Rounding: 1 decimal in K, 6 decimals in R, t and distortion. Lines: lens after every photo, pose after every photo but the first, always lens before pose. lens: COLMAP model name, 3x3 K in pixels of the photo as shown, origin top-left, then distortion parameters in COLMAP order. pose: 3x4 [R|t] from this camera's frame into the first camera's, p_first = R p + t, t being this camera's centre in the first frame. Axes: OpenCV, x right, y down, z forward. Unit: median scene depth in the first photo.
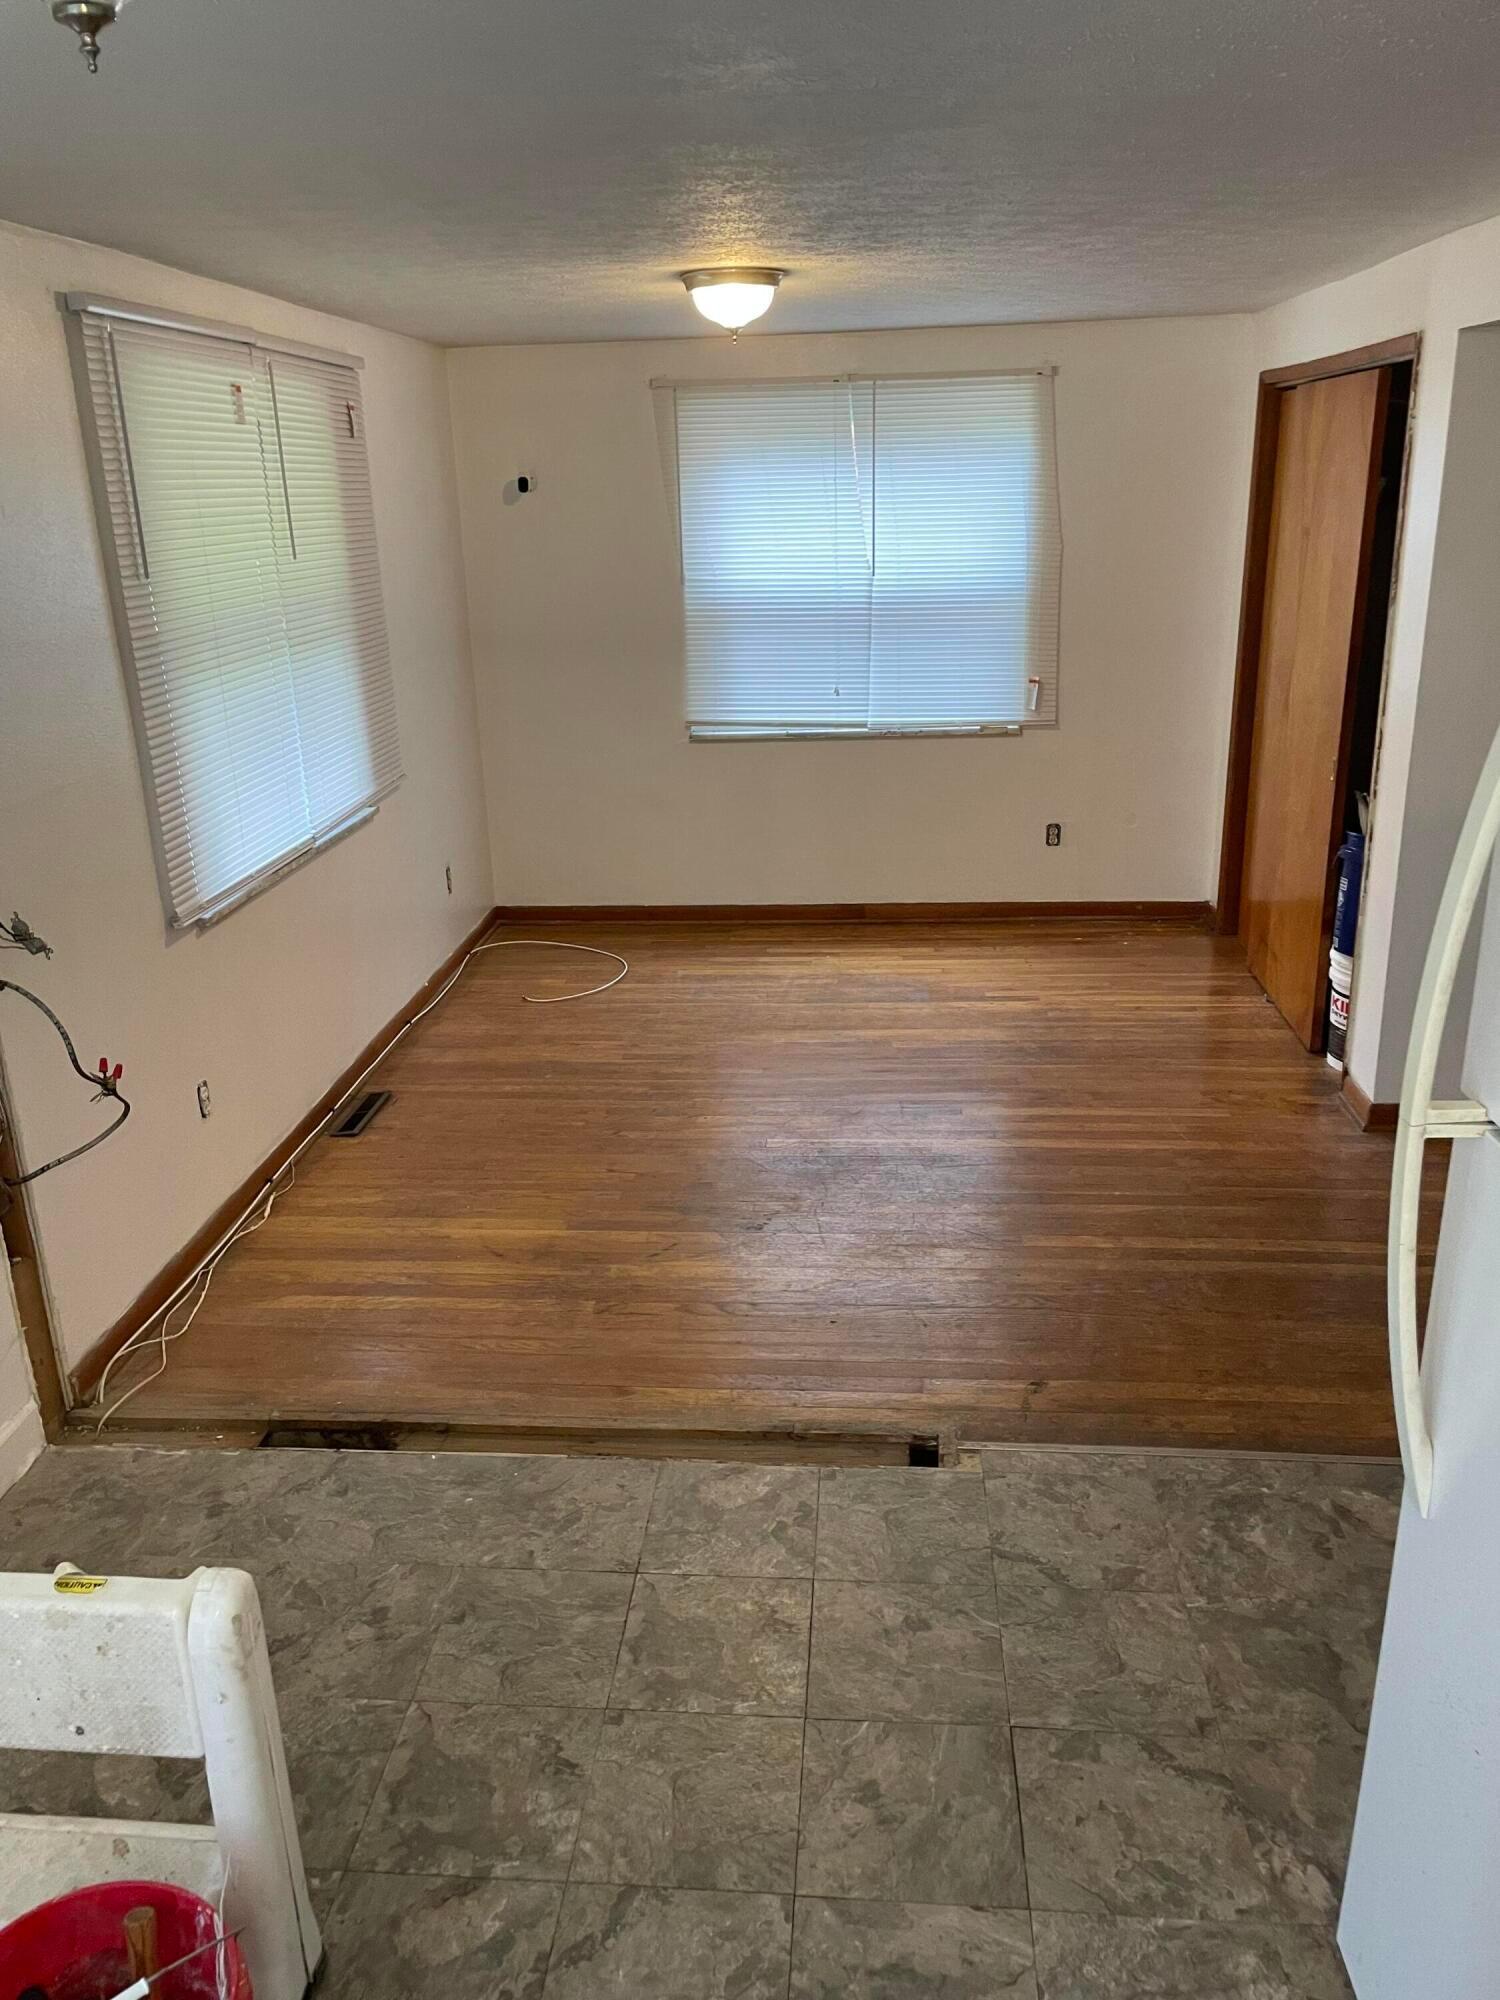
lens RADIAL K [[1501.0, 0, 752.5], [0, 1501.0, 1000.2], [0, 0, 1]] dist [0.040055, -0.002597]
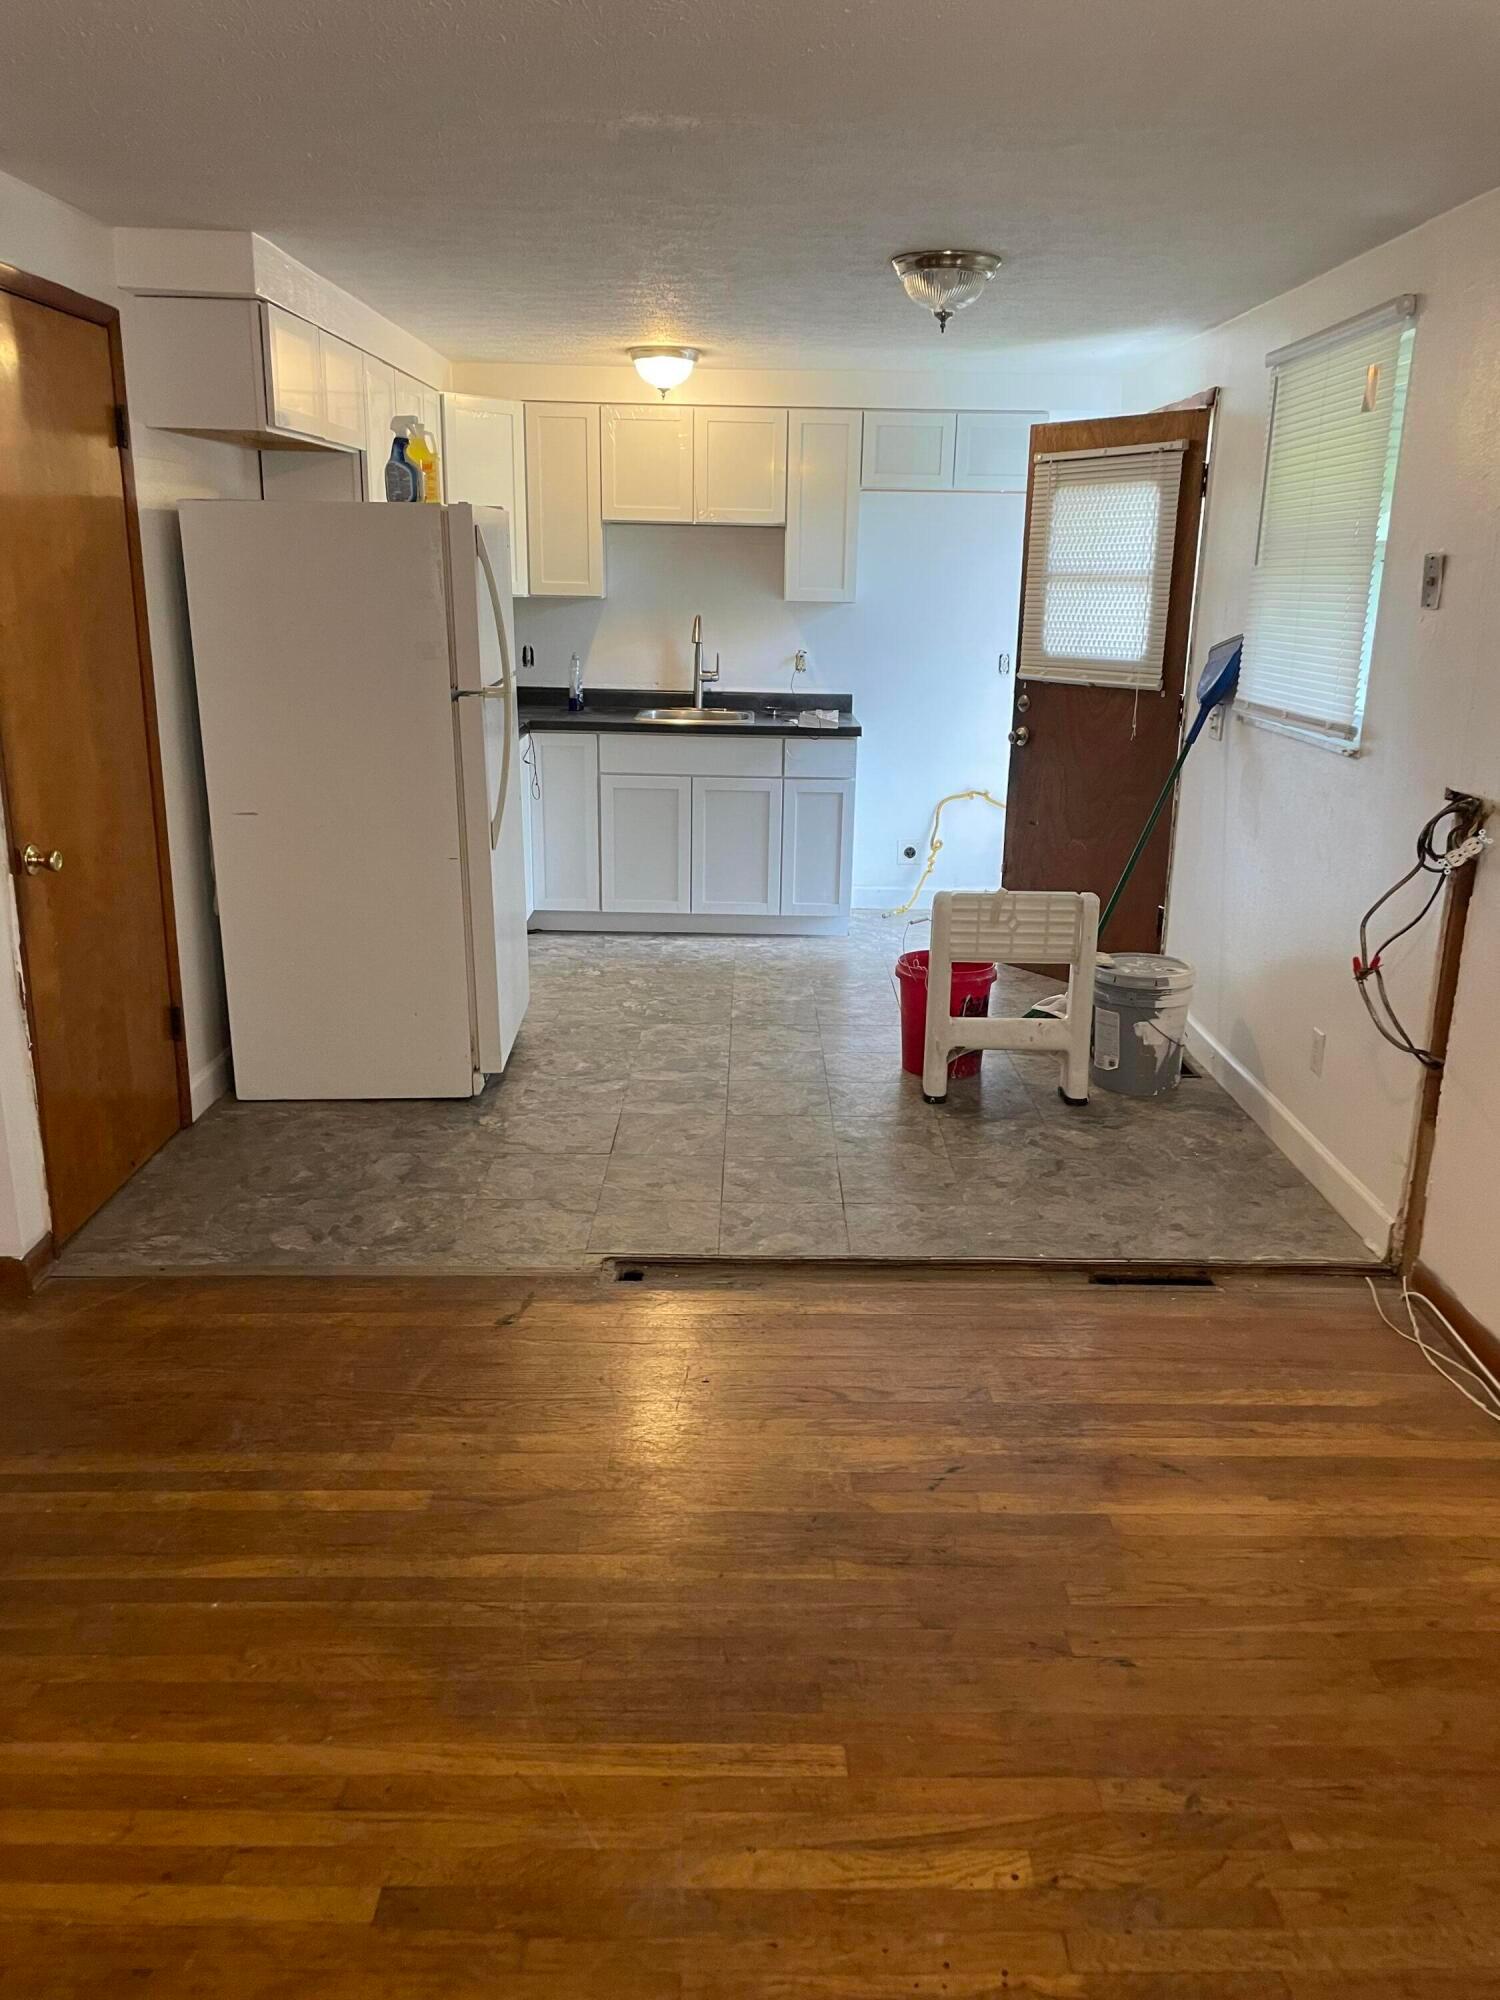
lens RADIAL K [[1501.0, 0, 753.1], [0, 1501.0, 1002.3], [0, 0, 1]] dist [0.040055, -0.002597]
pose [[-0.996921, 0.032064, -0.071551, 0.097419], [-0.014795, 0.819237, 0.573264, -0.553748], [0.076998, 0.572558, -0.816241, 1.885420]]
